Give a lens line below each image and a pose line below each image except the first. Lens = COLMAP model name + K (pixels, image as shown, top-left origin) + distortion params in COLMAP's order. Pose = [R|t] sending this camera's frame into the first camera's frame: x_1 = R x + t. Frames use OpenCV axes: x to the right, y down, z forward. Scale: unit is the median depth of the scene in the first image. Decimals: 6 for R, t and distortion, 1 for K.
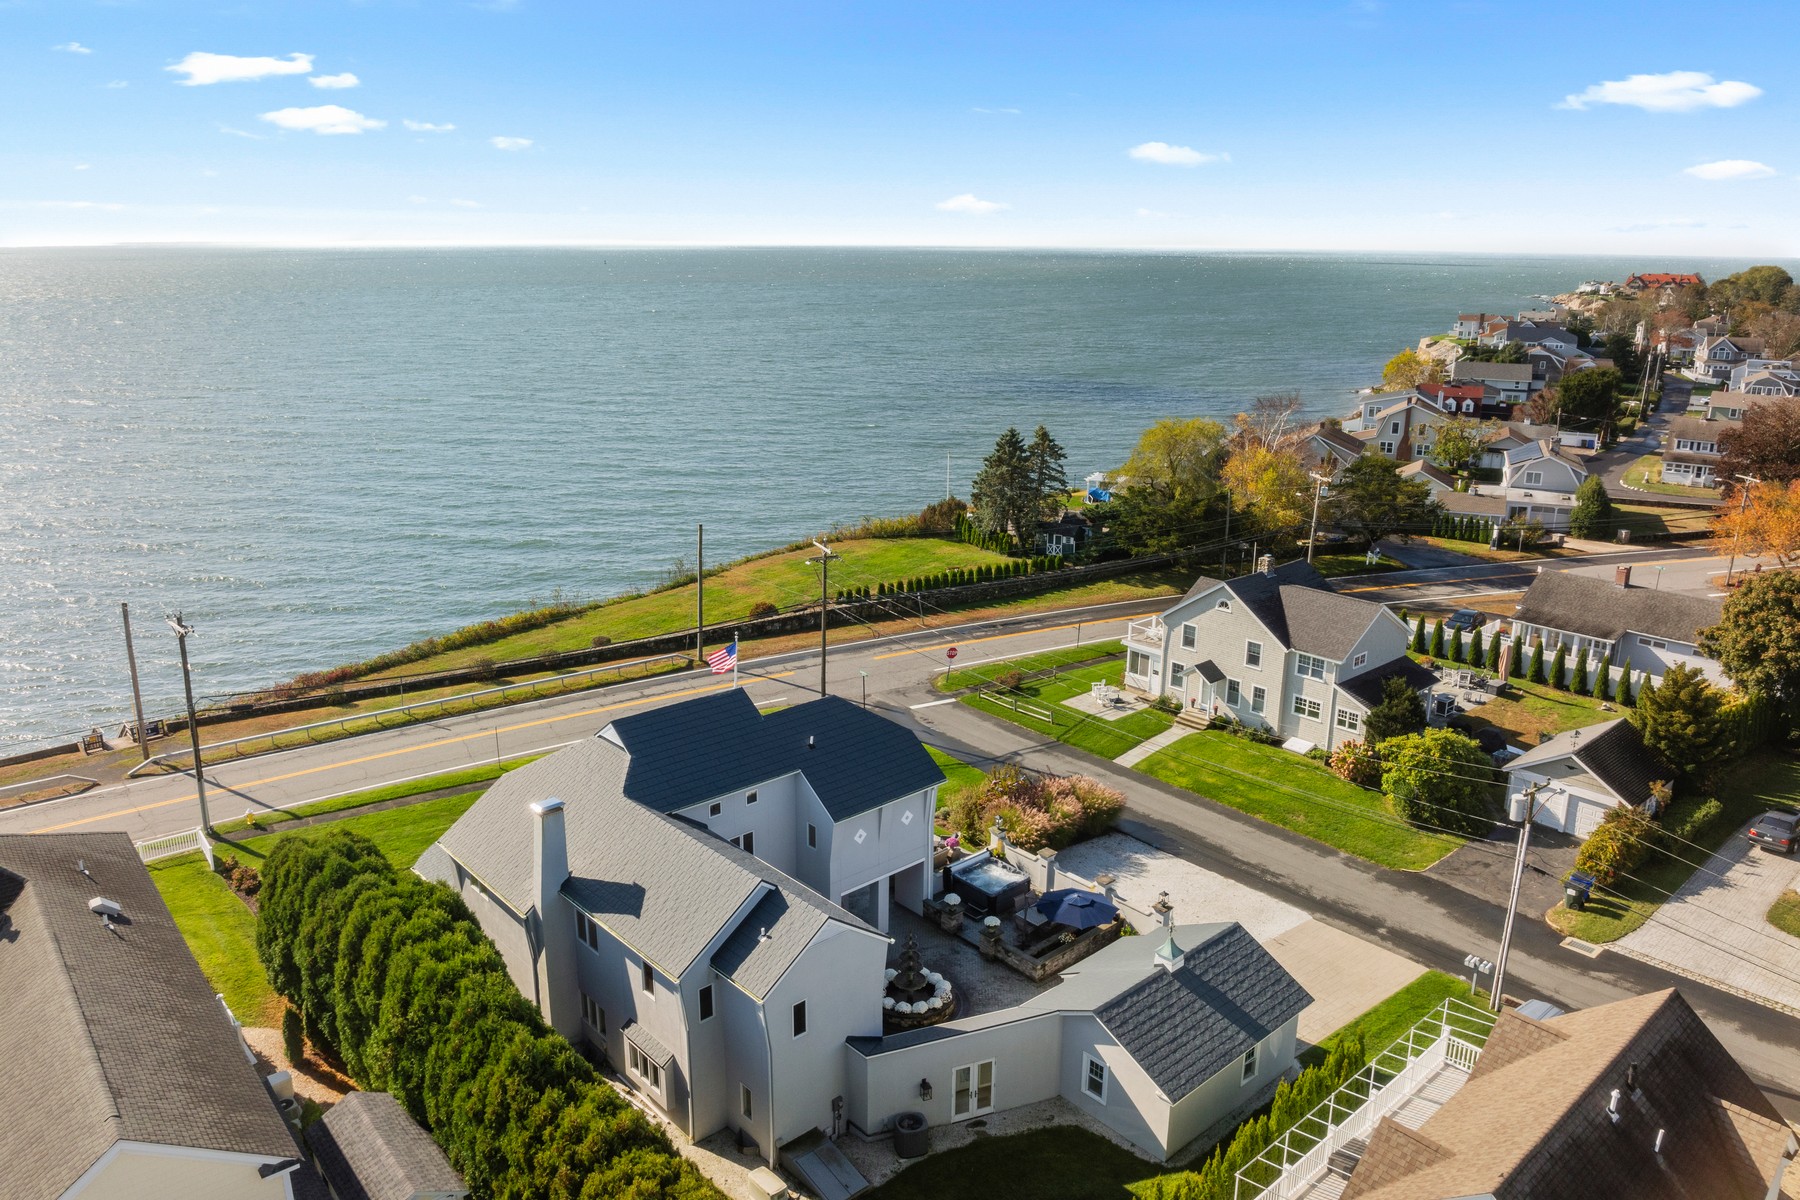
lens RADIAL K [[1243.6, 0, 900.0], [0, 1243.6, 600.0], [0, 0, 1]] dist [-0.029092, -0.004135]
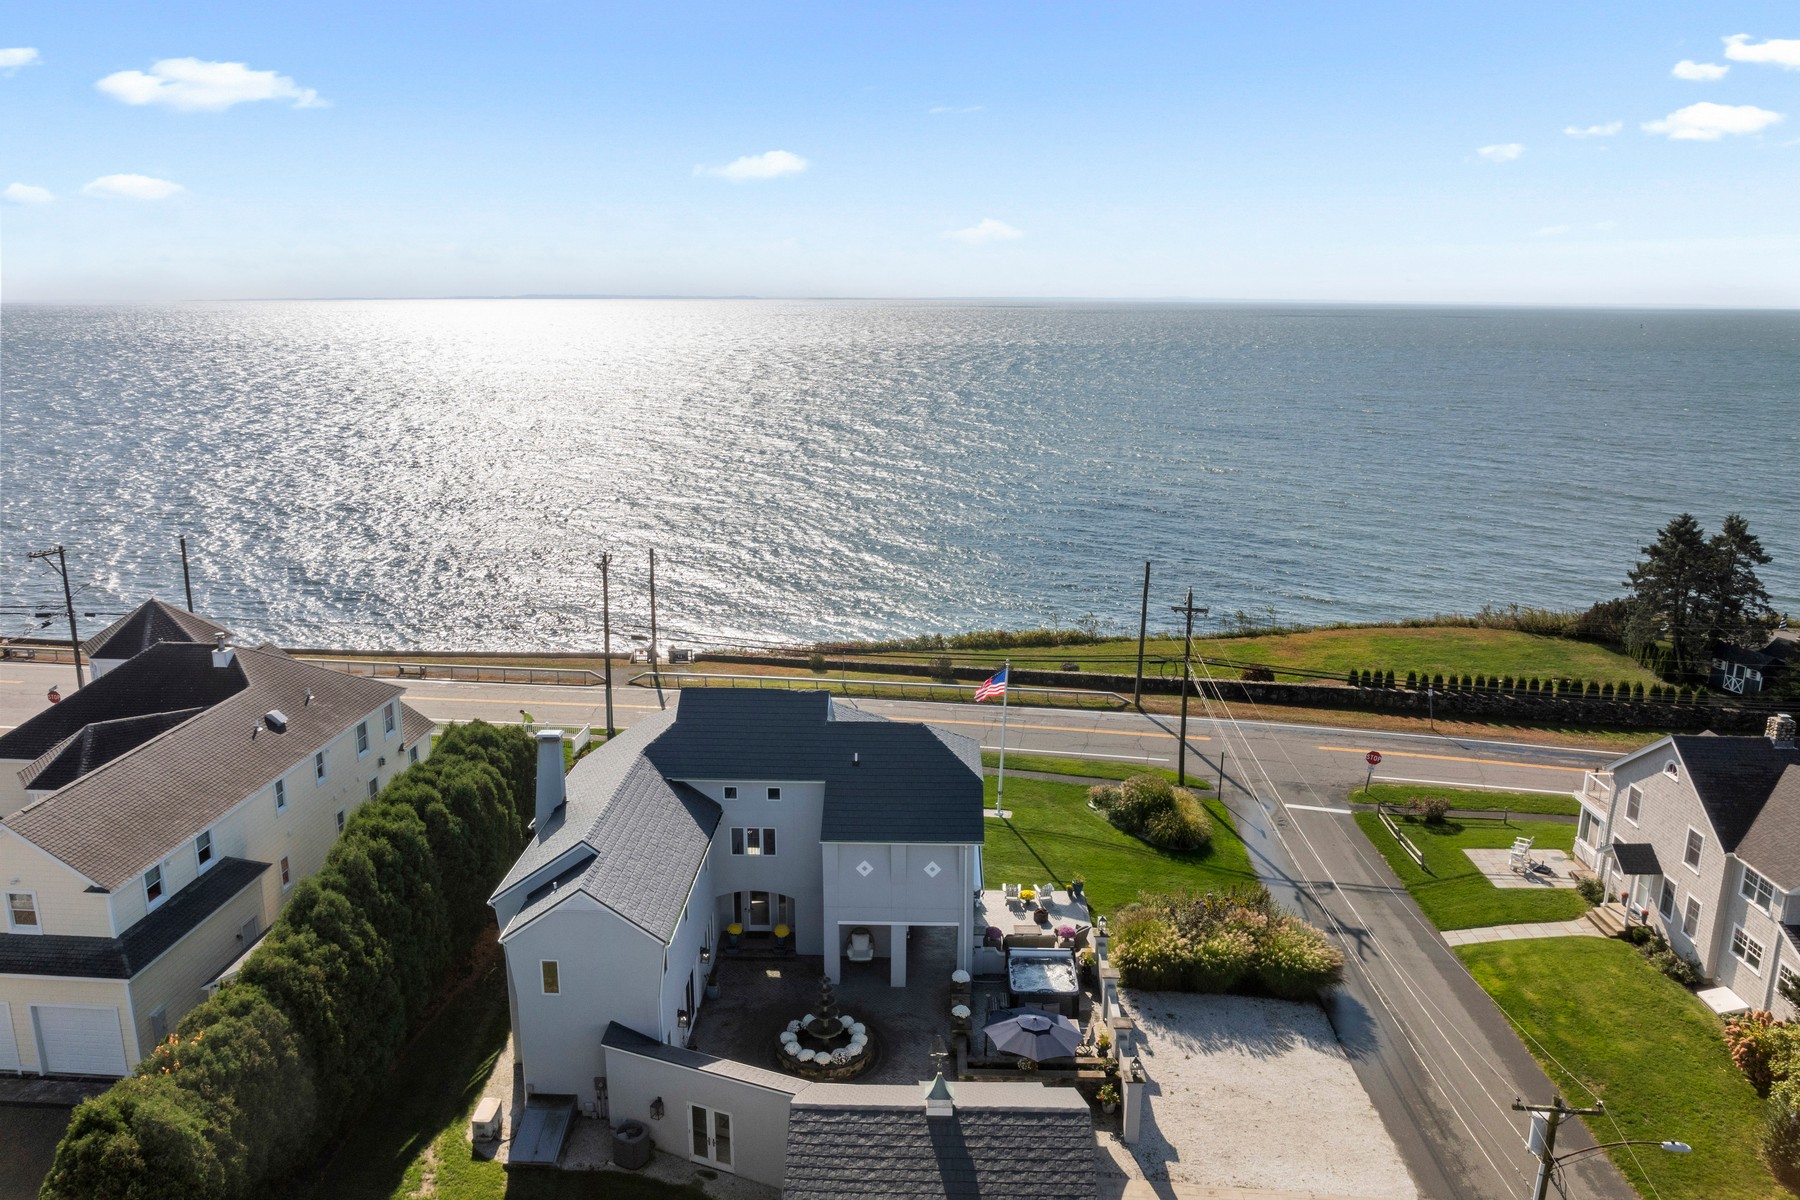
lens RADIAL K [[1243.6, 0, 900.0], [0, 1243.6, 600.0], [0, 0, 1]] dist [-0.029092, -0.004135]
pose [[0.729434, 0.158613, -0.665408, 0.387125], [-0.187876, 0.981791, 0.028075, -0.026976], [0.657745, 0.104535, 0.745952, 0.197662]]
